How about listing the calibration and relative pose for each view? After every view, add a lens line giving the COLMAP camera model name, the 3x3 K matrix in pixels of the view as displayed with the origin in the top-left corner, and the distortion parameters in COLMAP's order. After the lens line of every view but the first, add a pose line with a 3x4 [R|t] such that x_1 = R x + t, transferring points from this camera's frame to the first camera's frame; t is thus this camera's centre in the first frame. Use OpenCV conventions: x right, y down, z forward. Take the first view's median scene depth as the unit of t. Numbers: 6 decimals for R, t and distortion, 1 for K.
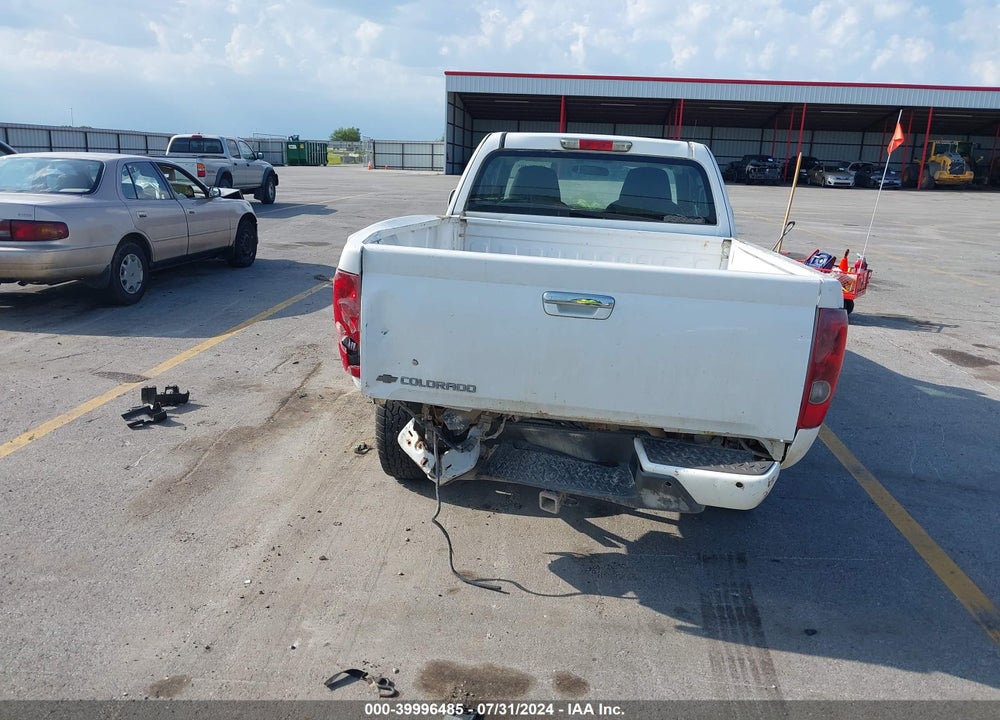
lens RADIAL K [[795.4, 0, 488.6], [0, 795.4, 355.2], [0, 0, 1]] dist [-0.001559, -0.006262]
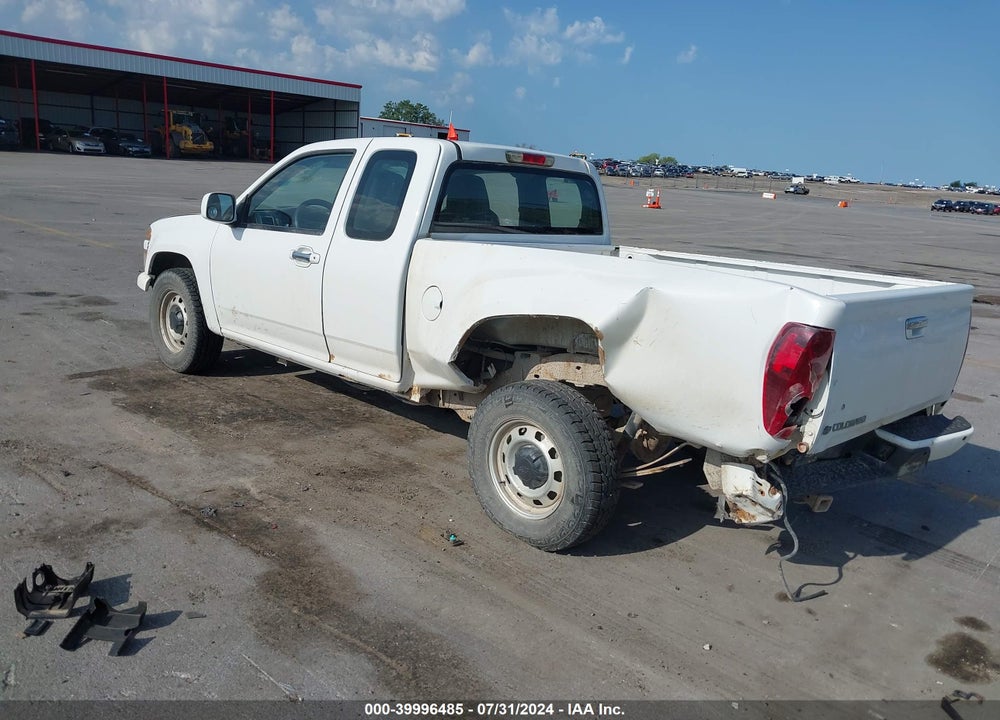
lens RADIAL K [[798.1, 0, 502.4], [0, 798.1, 360.8], [0, 0, 1]] dist [-0.006896, -0.006620]
pose [[0.591468, -0.181046, 0.785740, -1.227686], [0.140979, 0.982676, 0.120300, -0.255195], [-0.793908, 0.039619, 0.606746, 0.753043]]
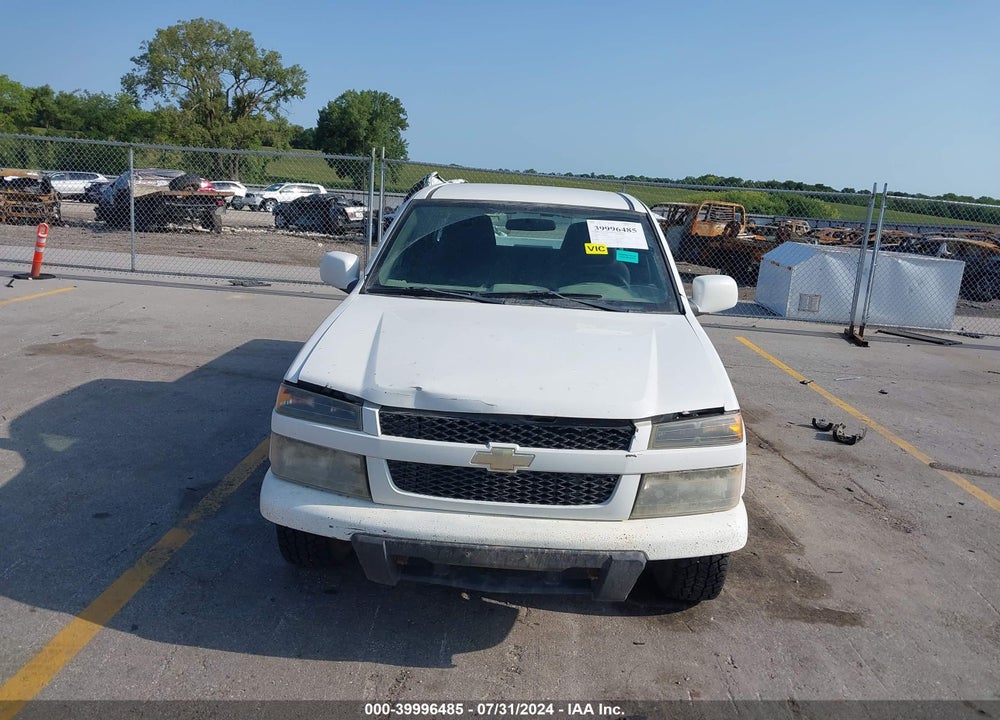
lens RADIAL K [[798.1, 0, 502.4], [0, 798.1, 360.8], [0, 0, 1]] dist [-0.006896, -0.006620]
pose [[-0.991023, -0.090637, -0.098277, 0.544217], [-0.124585, 0.892769, 0.432946, -1.025098], [0.048498, 0.441303, -0.896047, 3.993418]]
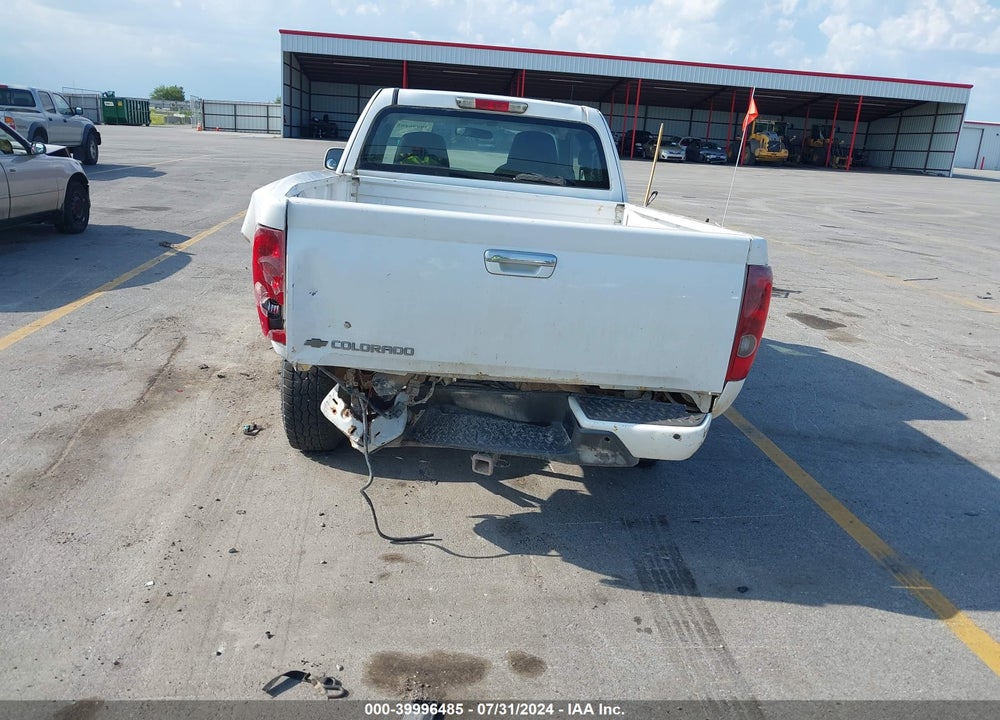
lens RADIAL K [[798.1, 0, 502.4], [0, 798.1, 360.8], [0, 0, 1]] dist [-0.006896, -0.006620]
pose [[0.978375, -0.027557, 0.204995, -0.070936], [0.018537, 0.998779, 0.045792, 0.007489], [-0.206007, -0.041002, 0.977691, 0.021046]]
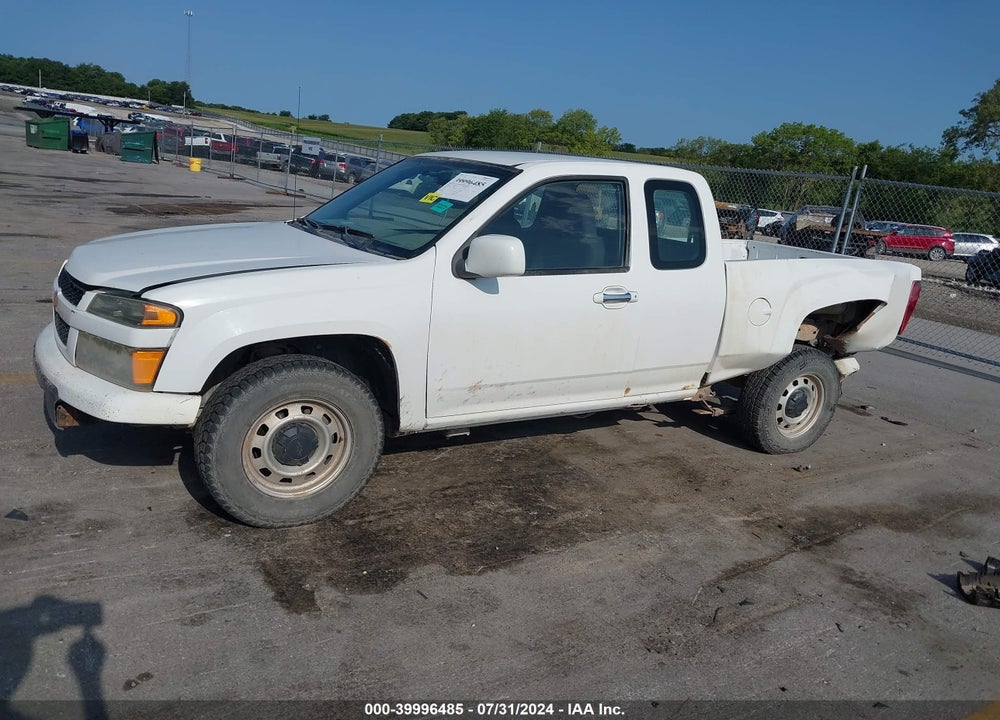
lens RADIAL K [[798.1, 0, 502.4], [0, 798.1, 360.8], [0, 0, 1]] dist [-0.006896, -0.006620]
pose [[-0.625016, -0.292166, 0.723875, -1.138914], [0.048809, 0.910876, 0.409785, -0.899306], [-0.779085, 0.291453, -0.555051, 3.306338]]
